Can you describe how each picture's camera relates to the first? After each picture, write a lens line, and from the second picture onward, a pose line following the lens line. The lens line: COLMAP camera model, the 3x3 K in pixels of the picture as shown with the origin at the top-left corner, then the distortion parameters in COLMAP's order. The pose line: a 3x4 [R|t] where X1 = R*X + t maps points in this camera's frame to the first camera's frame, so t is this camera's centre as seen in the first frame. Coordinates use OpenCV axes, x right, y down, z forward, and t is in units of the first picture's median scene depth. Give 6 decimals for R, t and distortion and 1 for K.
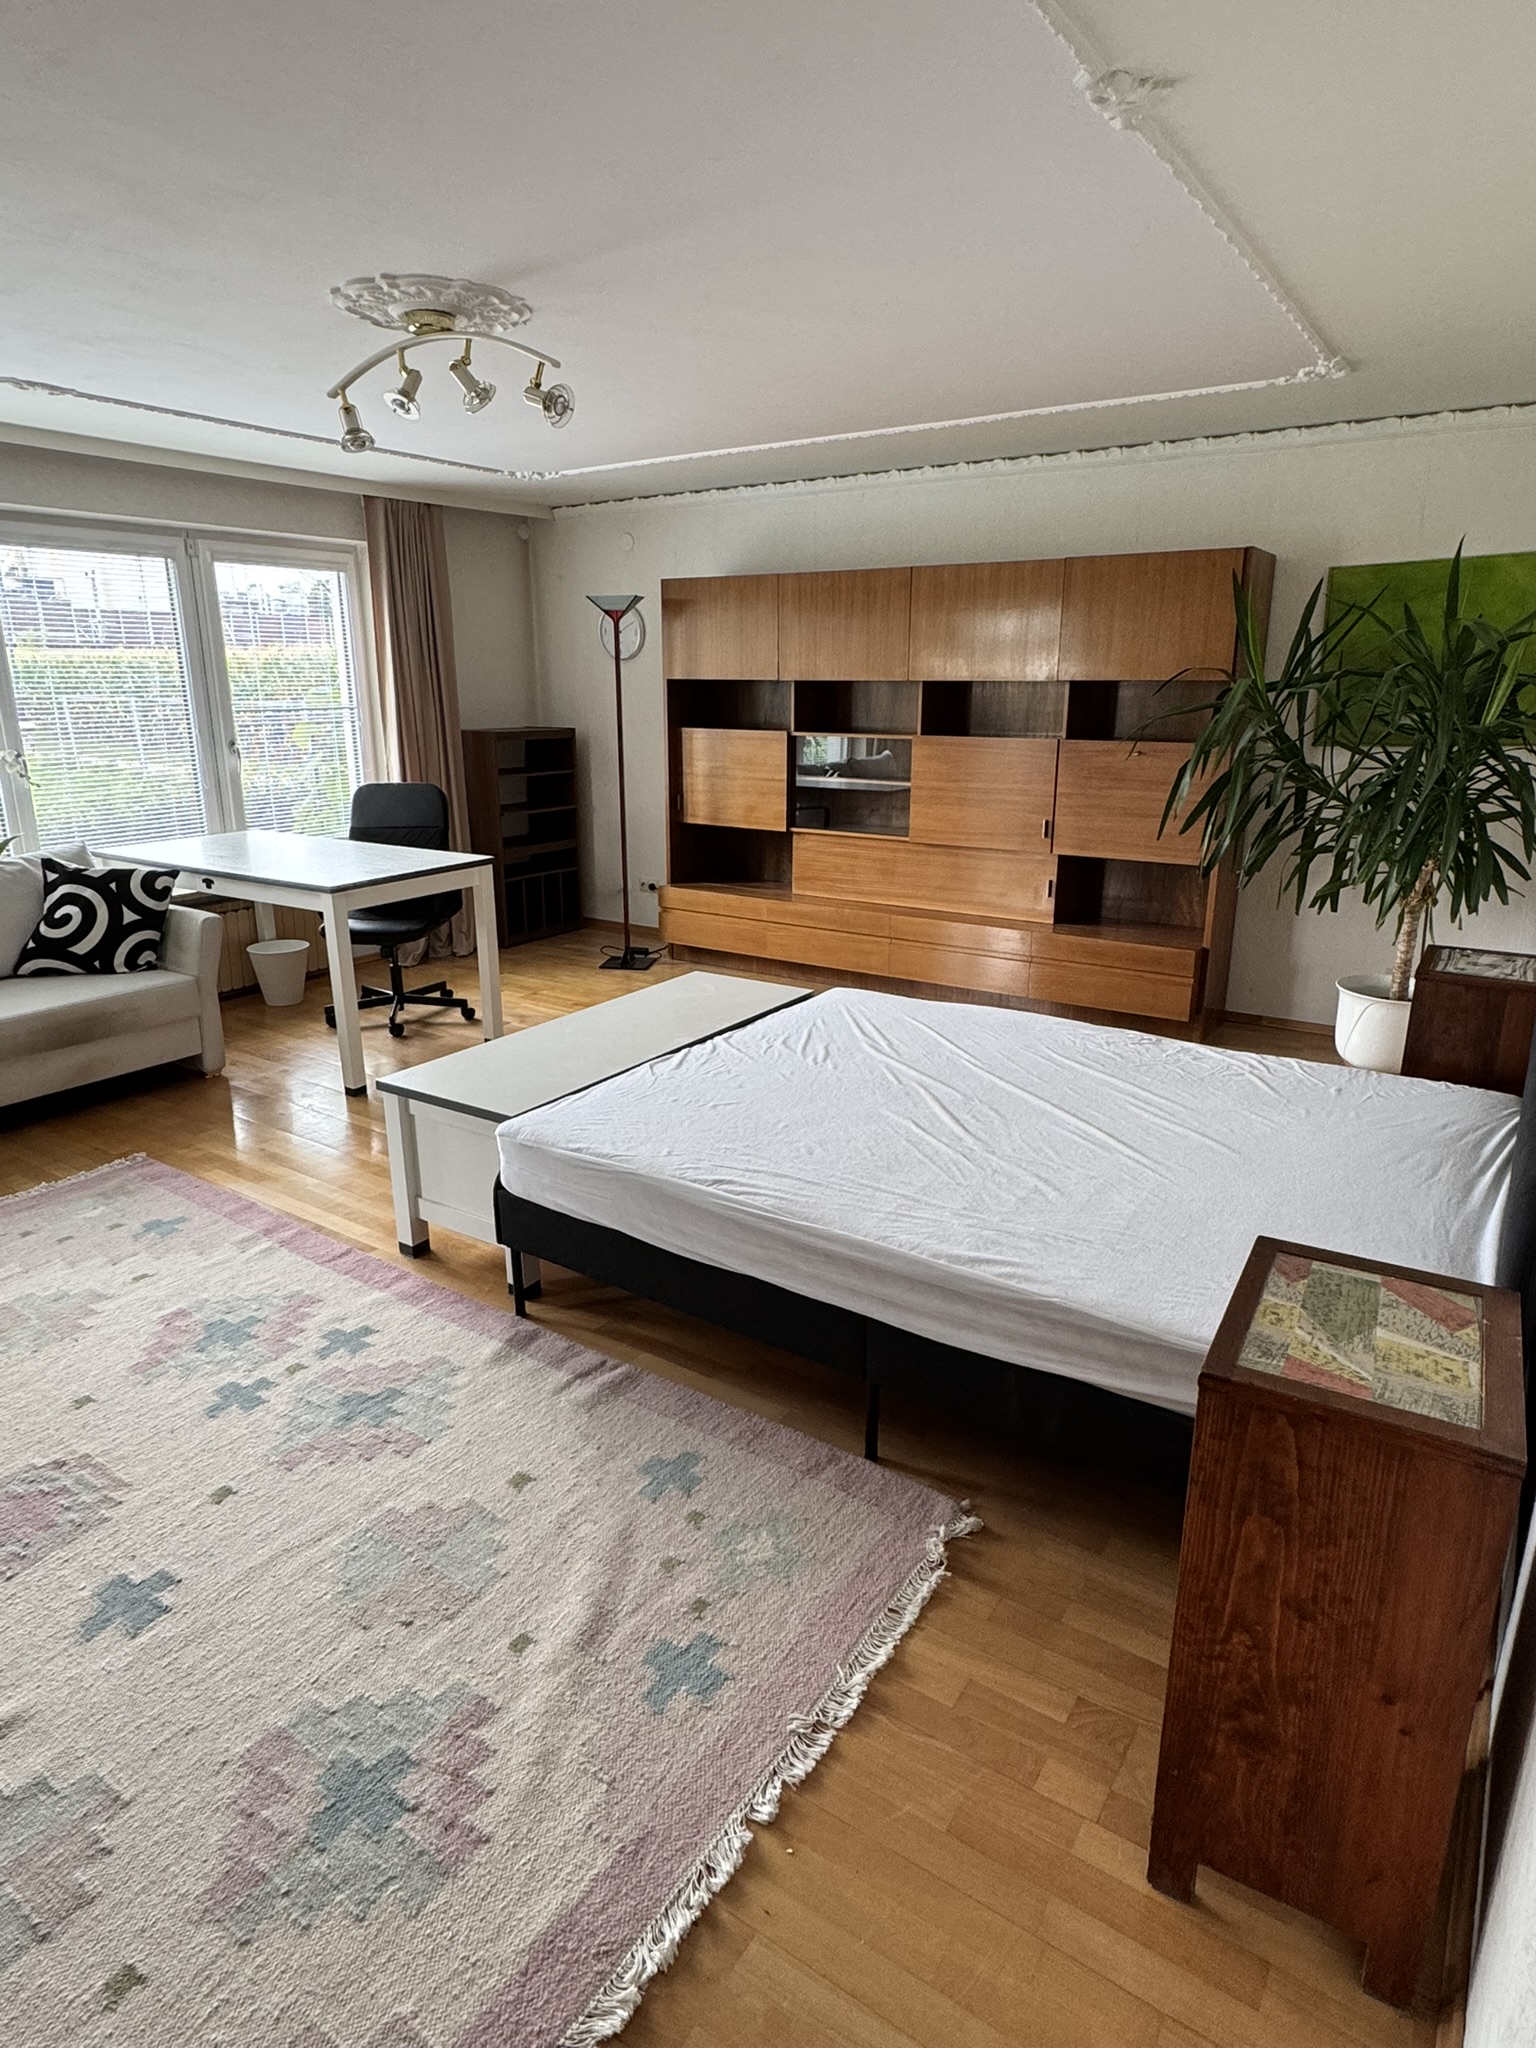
lens RADIAL K [[1171.5, 0, 768.0], [0, 1171.5, 1024.0], [0, 0, 1]] dist [0.000730, 0.000283]
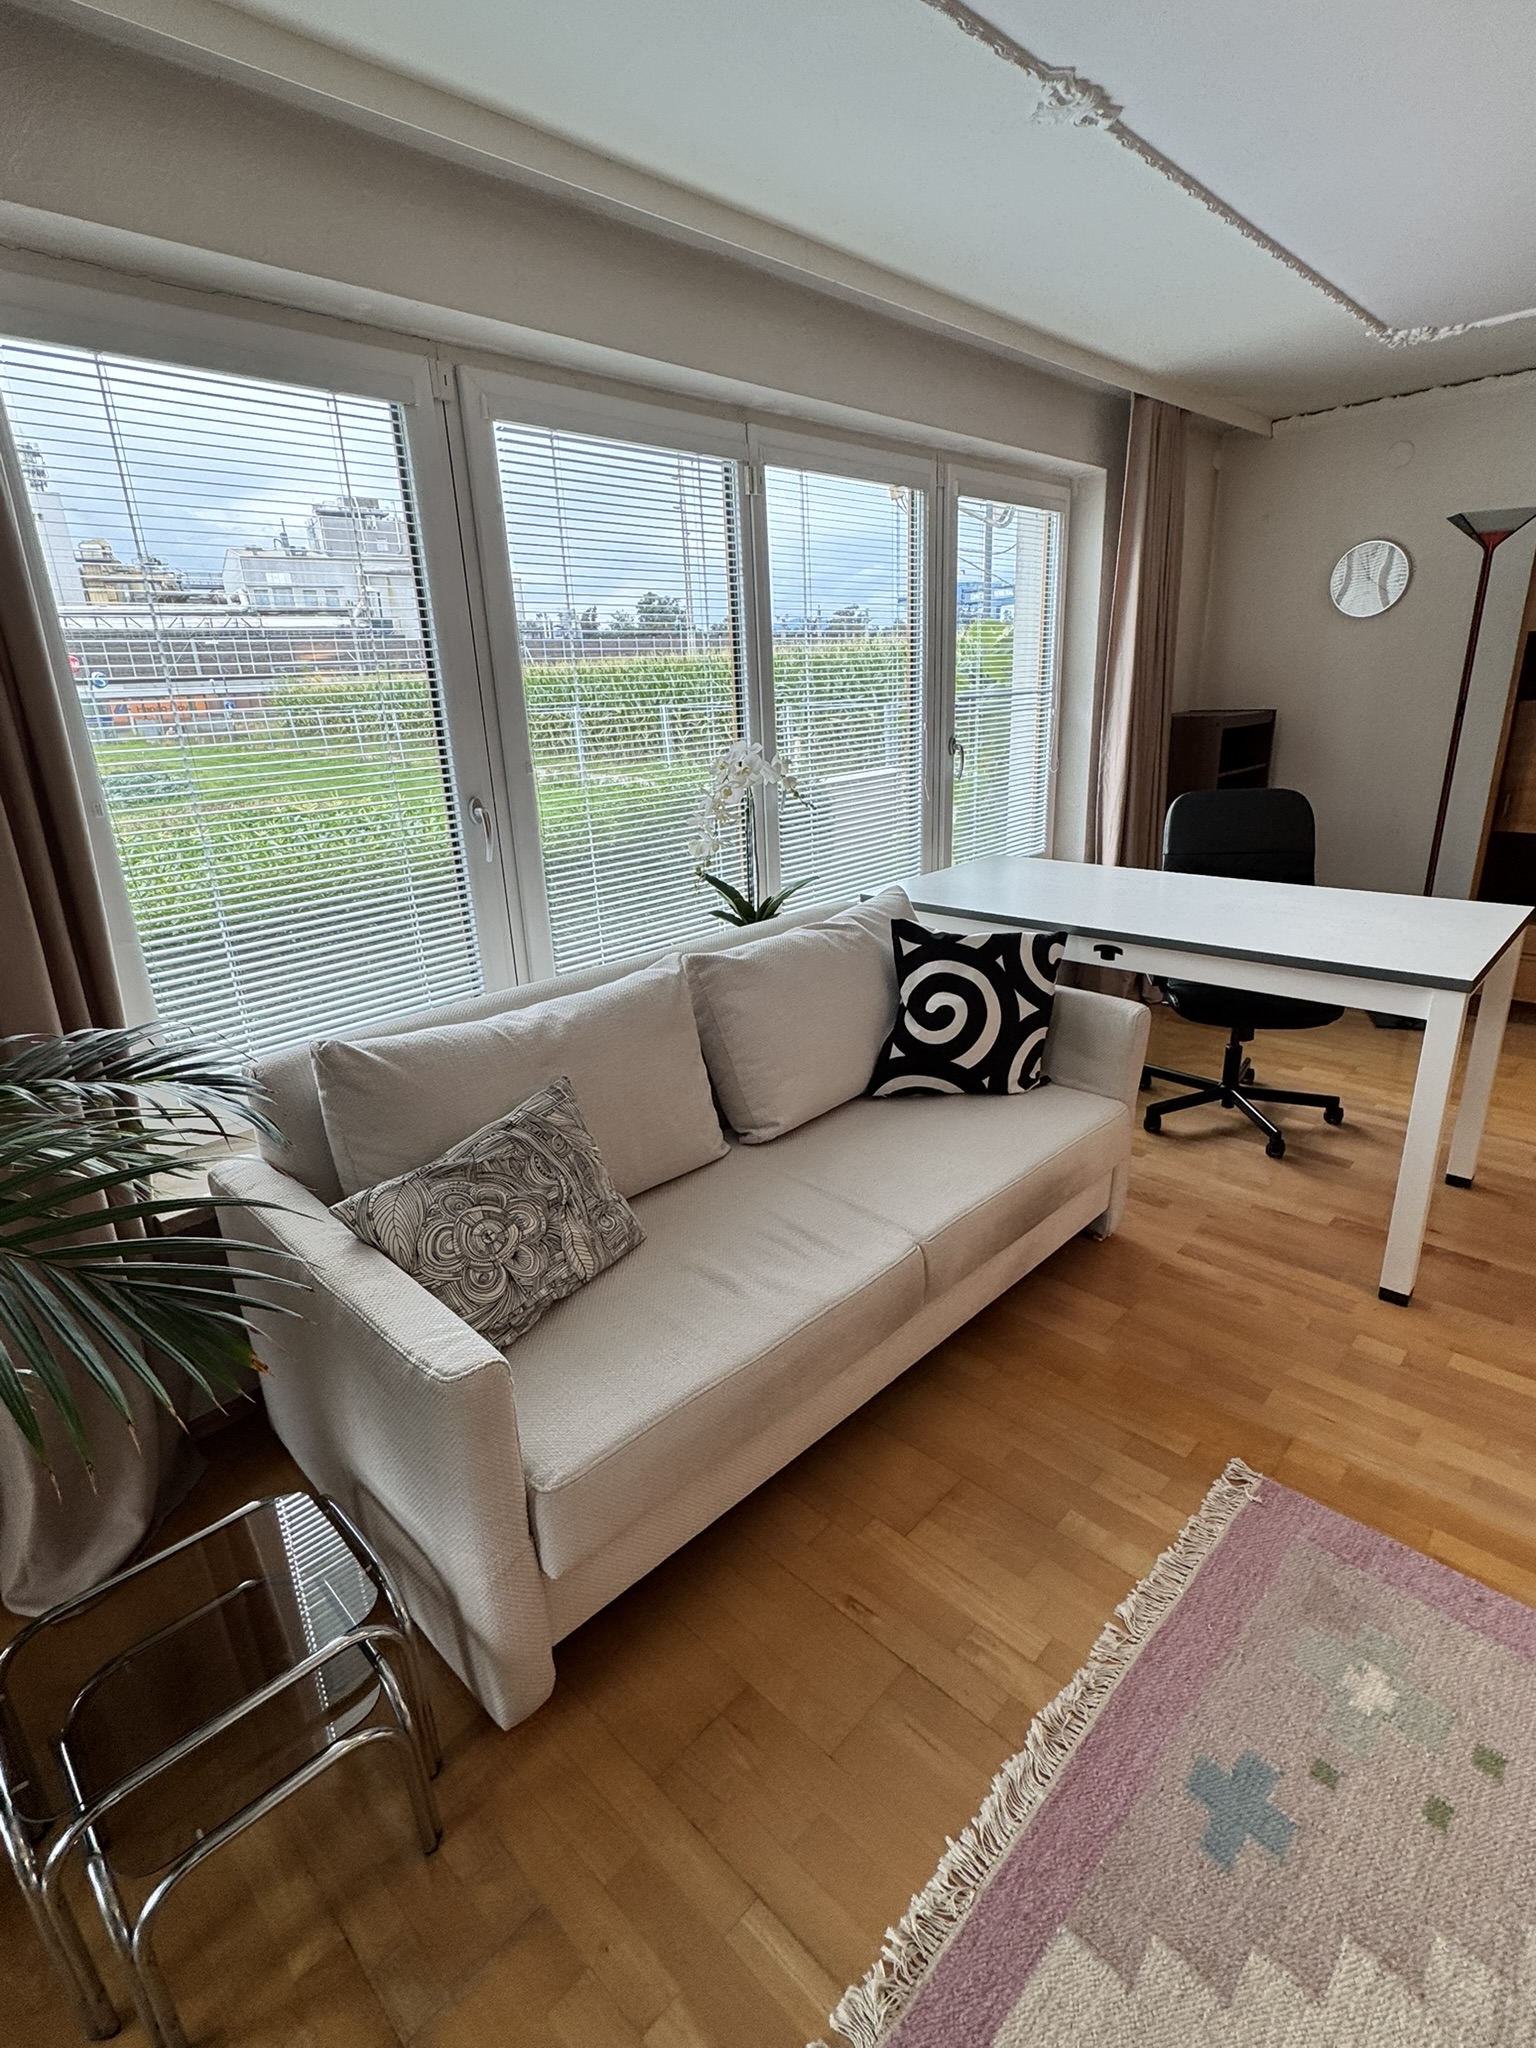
lens RADIAL K [[995.3, 0, 768.0], [0, 995.3, 1024.0], [0, 0, 1]] dist [0.000390, 0.000199]
pose [[0.982599, 0.019871, -0.184674, -0.584700], [-0.011167, 0.998783, 0.048049, -0.108470], [0.185404, -0.045150, 0.981625, 0.421718]]
